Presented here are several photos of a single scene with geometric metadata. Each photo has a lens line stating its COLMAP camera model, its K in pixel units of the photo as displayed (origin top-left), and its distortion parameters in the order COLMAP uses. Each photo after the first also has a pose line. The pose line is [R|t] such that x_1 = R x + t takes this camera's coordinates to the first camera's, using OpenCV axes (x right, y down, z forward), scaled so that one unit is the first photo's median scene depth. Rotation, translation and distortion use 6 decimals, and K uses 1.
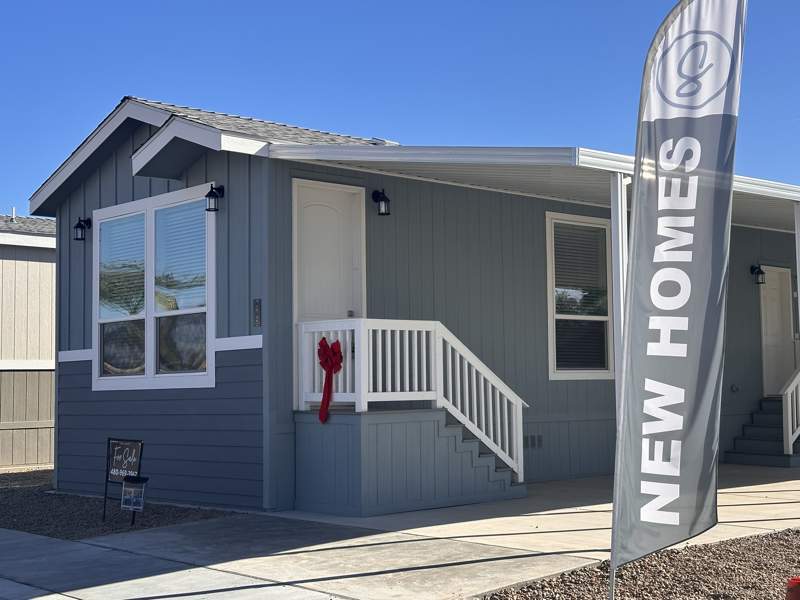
lens RADIAL K [[1209.9, 0, 404.2], [0, 1209.9, 292.4], [0, 0, 1]] dist [0.122686, 0.000000]
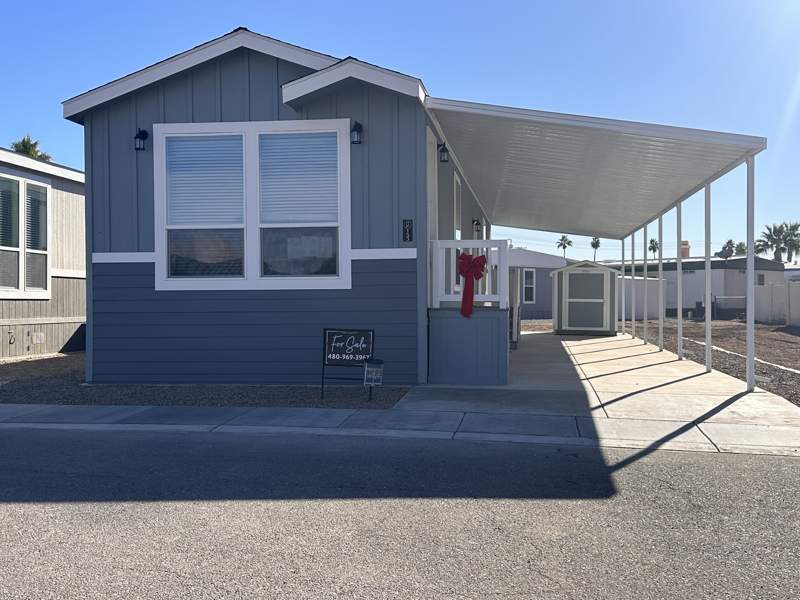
lens RADIAL K [[900.1, 0, 395.8], [0, 900.1, 305.4], [0, 0, 1]] dist [0.118417, 0.000000]
pose [[0.768340, 0.012282, 0.639924, -0.732866], [-0.059103, 0.996905, 0.051831, 0.046696], [-0.637307, -0.077645, 0.766688, 0.282952]]
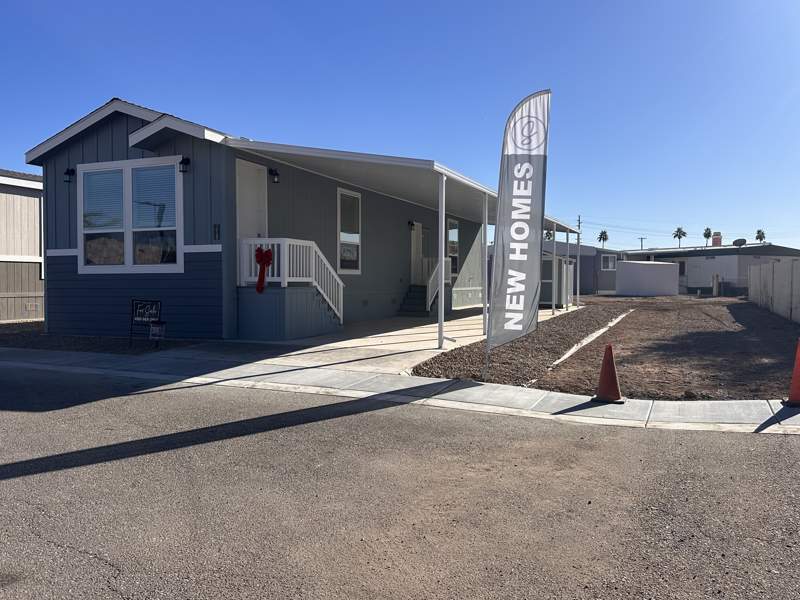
lens RADIAL K [[669.4, 0, 406.9], [0, 669.4, 298.5], [0, 0, 1]] dist [0.065330, -0.050520]
pose [[0.902806, 0.005031, 0.430018, -0.297499], [-0.047136, 0.995065, 0.087319, 0.014421], [-0.427457, -0.099101, 0.898588, -0.033449]]
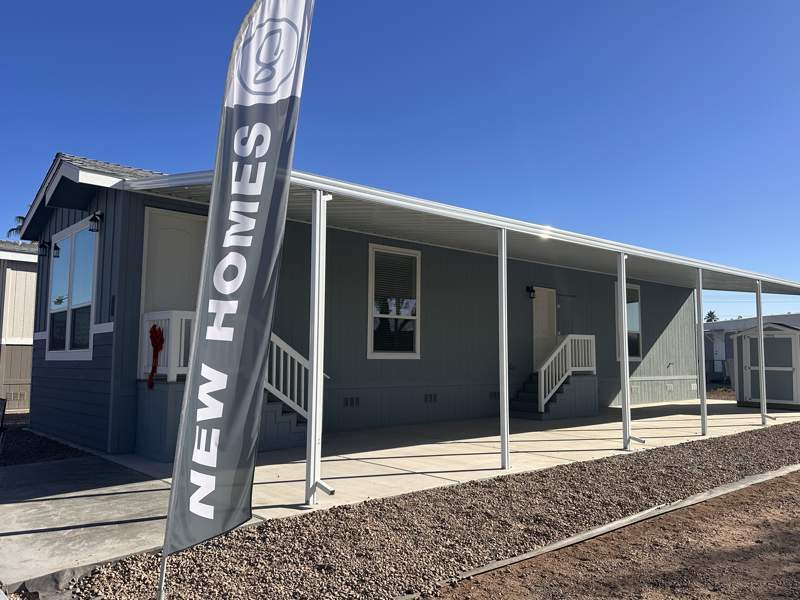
lens RADIAL K [[649.0, 0, 401.6], [0, 649.0, 298.7], [0, 0, 1]] dist [0.064623, -0.022366]
pose [[0.999658, 0.020281, -0.016514, 0.211527], [-0.020530, 0.999676, -0.015056, 0.013424], [0.016204, 0.015390, 0.999750, 0.275382]]
